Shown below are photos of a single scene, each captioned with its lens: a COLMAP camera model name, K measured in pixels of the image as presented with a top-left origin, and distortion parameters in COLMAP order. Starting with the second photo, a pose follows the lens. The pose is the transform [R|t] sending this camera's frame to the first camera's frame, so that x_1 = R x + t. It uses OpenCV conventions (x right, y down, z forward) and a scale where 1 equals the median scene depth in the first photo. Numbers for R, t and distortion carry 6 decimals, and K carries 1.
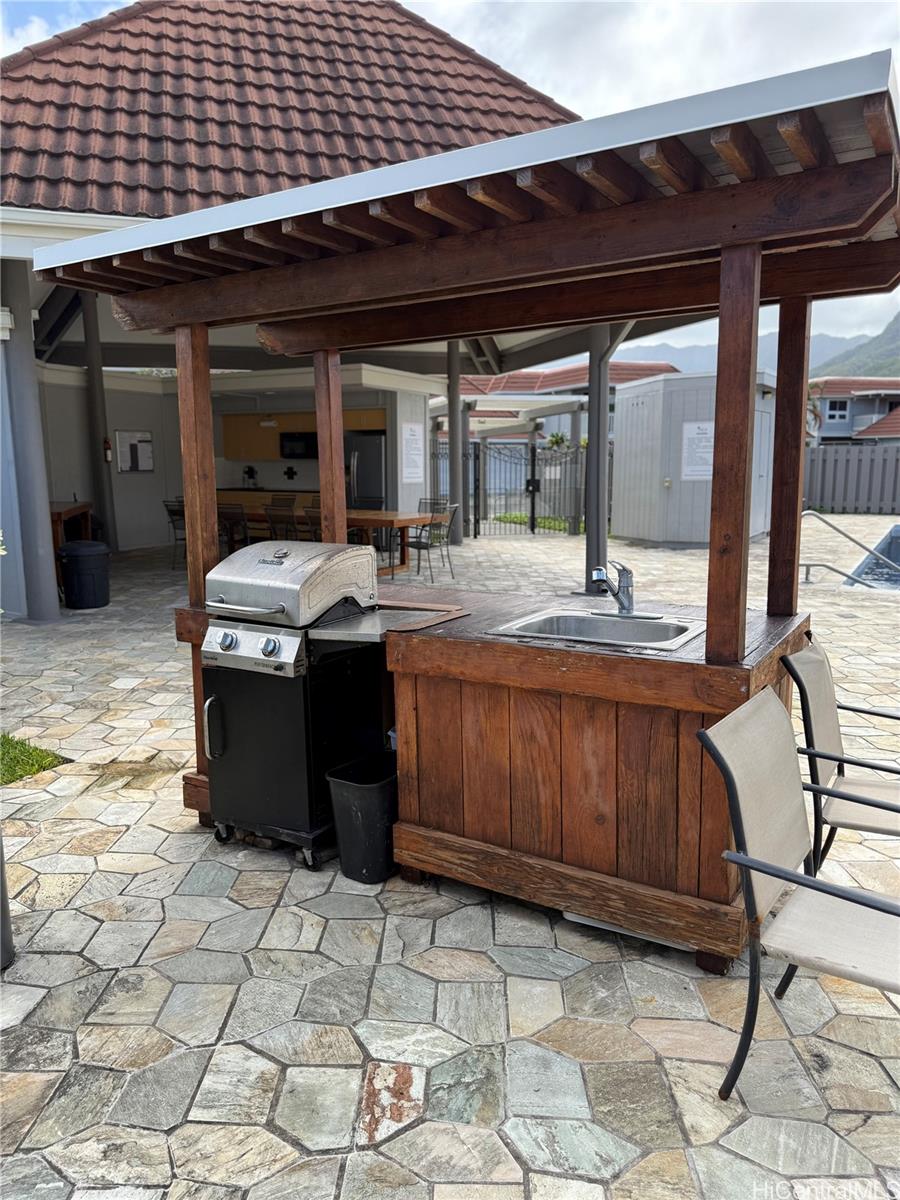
lens RADIAL K [[842.4, 0, 453.5], [0, 842.4, 599.3], [0, 0, 1]] dist [0.009196, -0.000690]
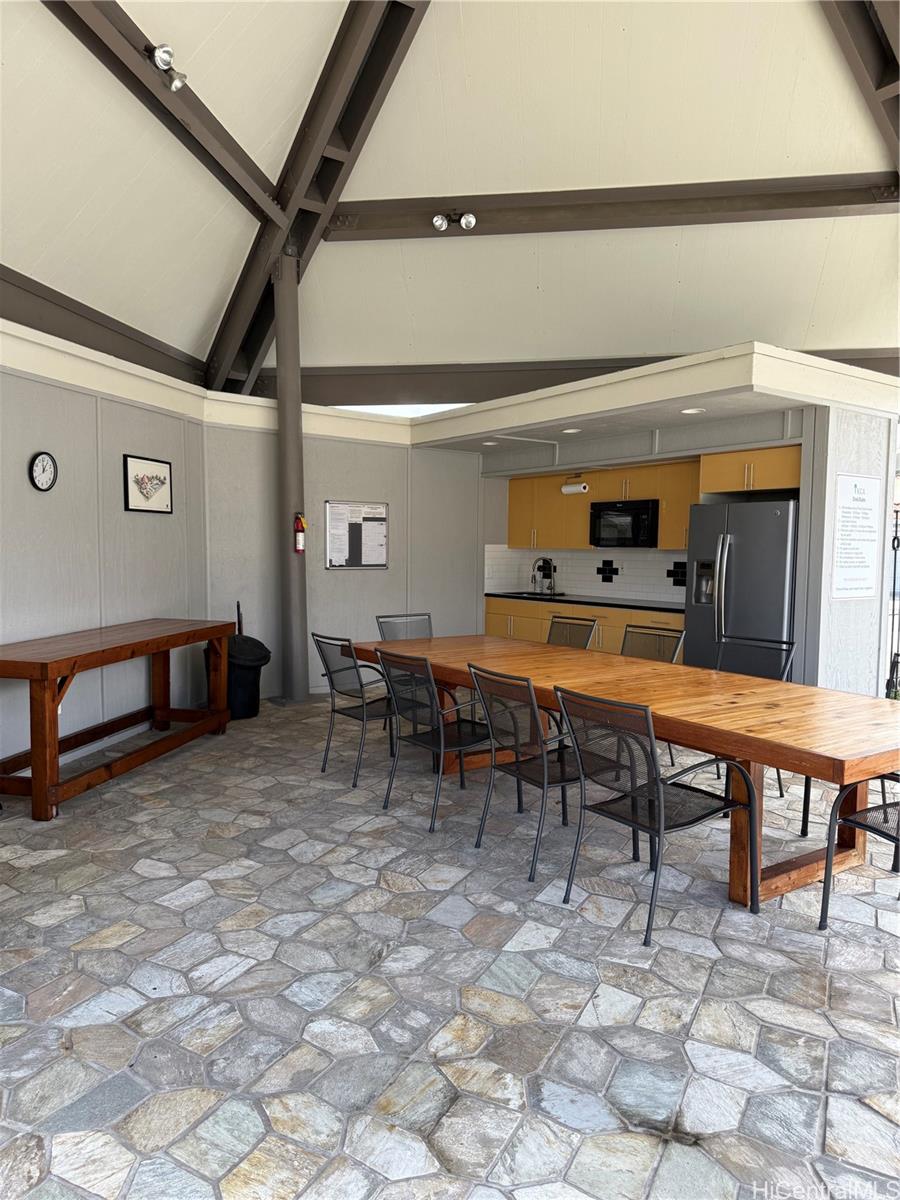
lens RADIAL K [[842.4, 0, 449.1], [0, 842.4, 607.4], [0, 0, 1]] dist [0.009196, -0.000690]
pose [[0.908918, 0.038194, -0.415222, -0.052834], [-0.073850, 0.994799, -0.070150, -0.081849], [0.410383, 0.094425, 0.907011, 0.460361]]
